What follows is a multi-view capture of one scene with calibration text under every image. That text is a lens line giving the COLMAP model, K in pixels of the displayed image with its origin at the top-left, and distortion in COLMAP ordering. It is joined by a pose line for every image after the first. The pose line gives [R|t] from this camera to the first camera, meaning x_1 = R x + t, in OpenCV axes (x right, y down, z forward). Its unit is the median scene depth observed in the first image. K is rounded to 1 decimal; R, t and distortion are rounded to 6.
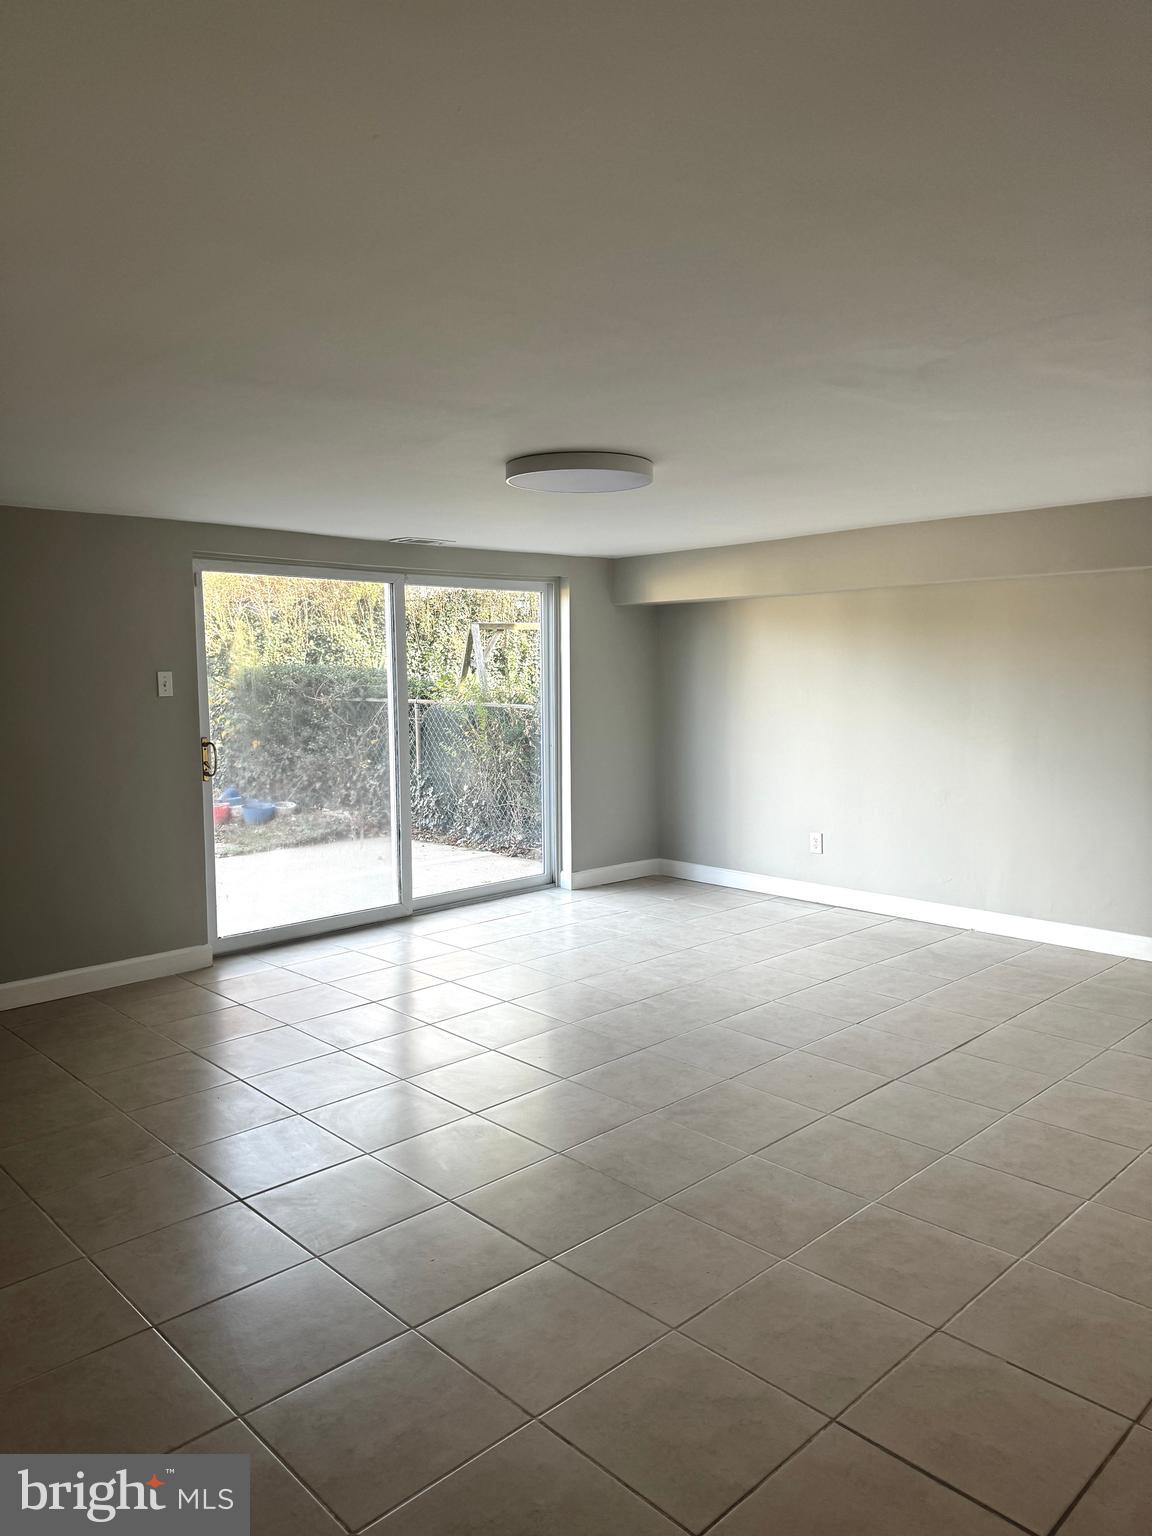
lens RADIAL K [[1085.6, 0, 578.3], [0, 1085.6, 770.5], [0, 0, 1]] dist [0.089123, -0.120630]
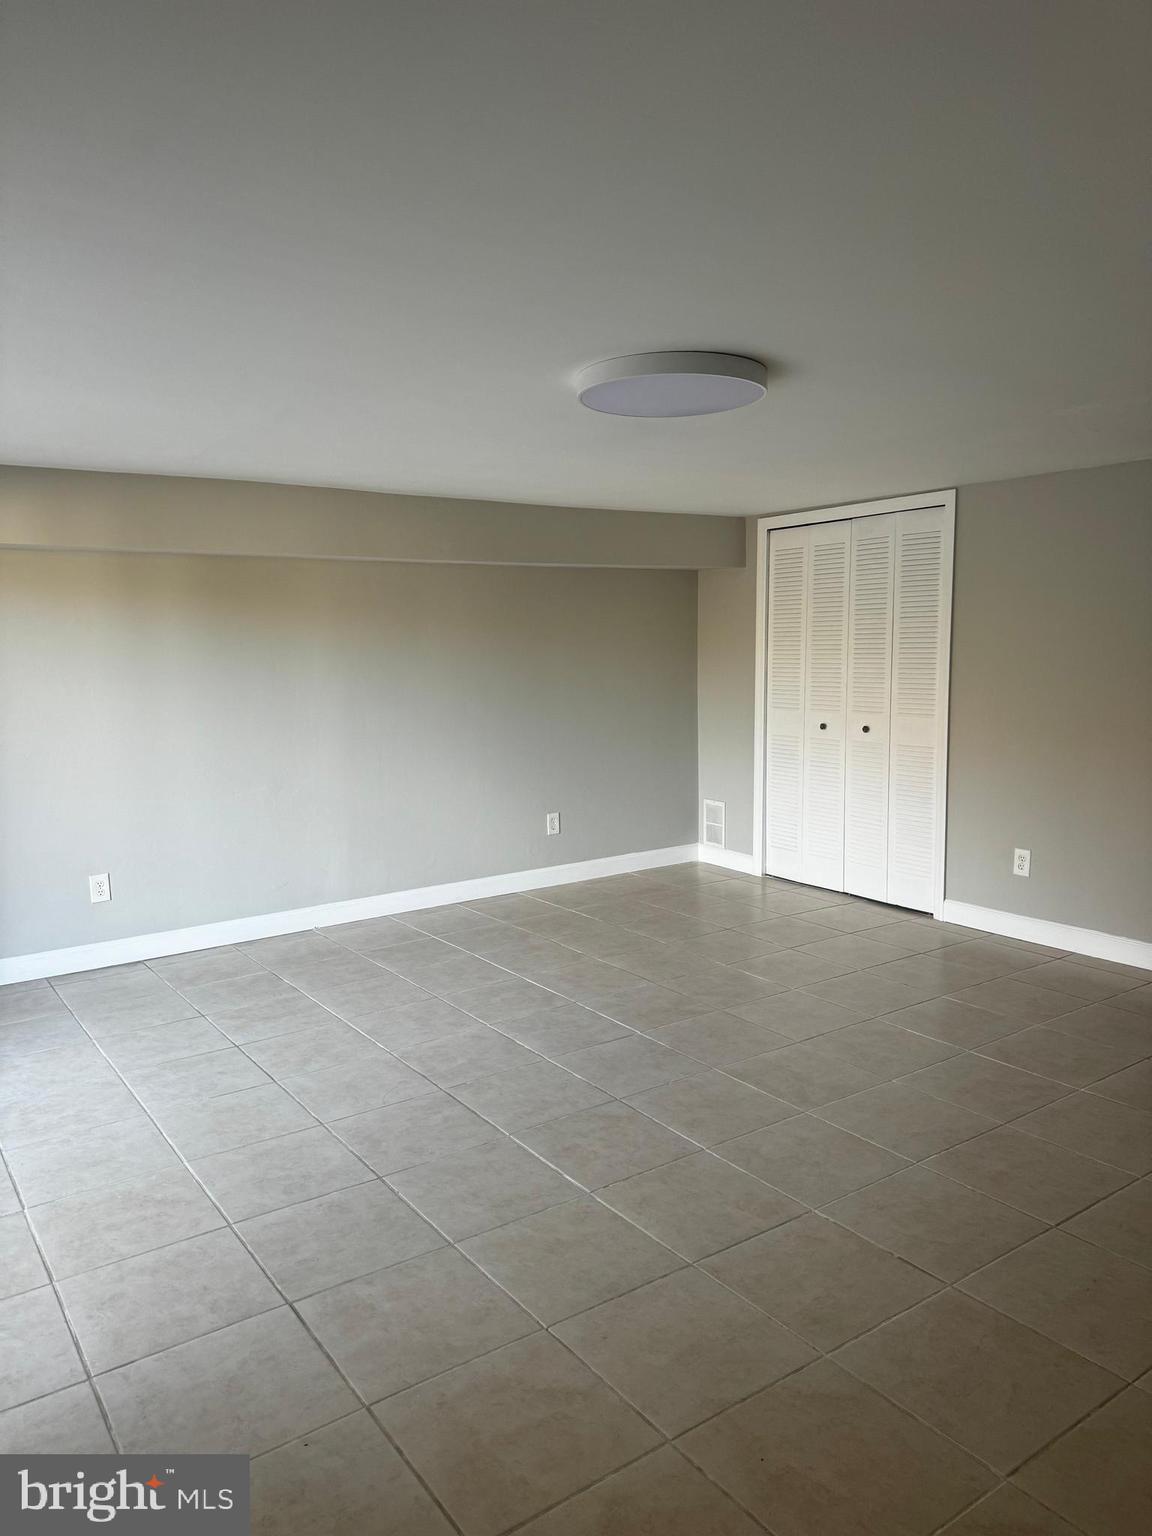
lens RADIAL K [[1085.6, 0, 578.3], [0, 1085.6, 770.5], [0, 0, 1]] dist [0.089123, -0.120630]
pose [[0.149293, -0.119297, 0.981570, -0.586940], [0.113001, 0.988250, 0.102922, -0.068676], [-0.982315, 0.095553, 0.161020, 0.683451]]
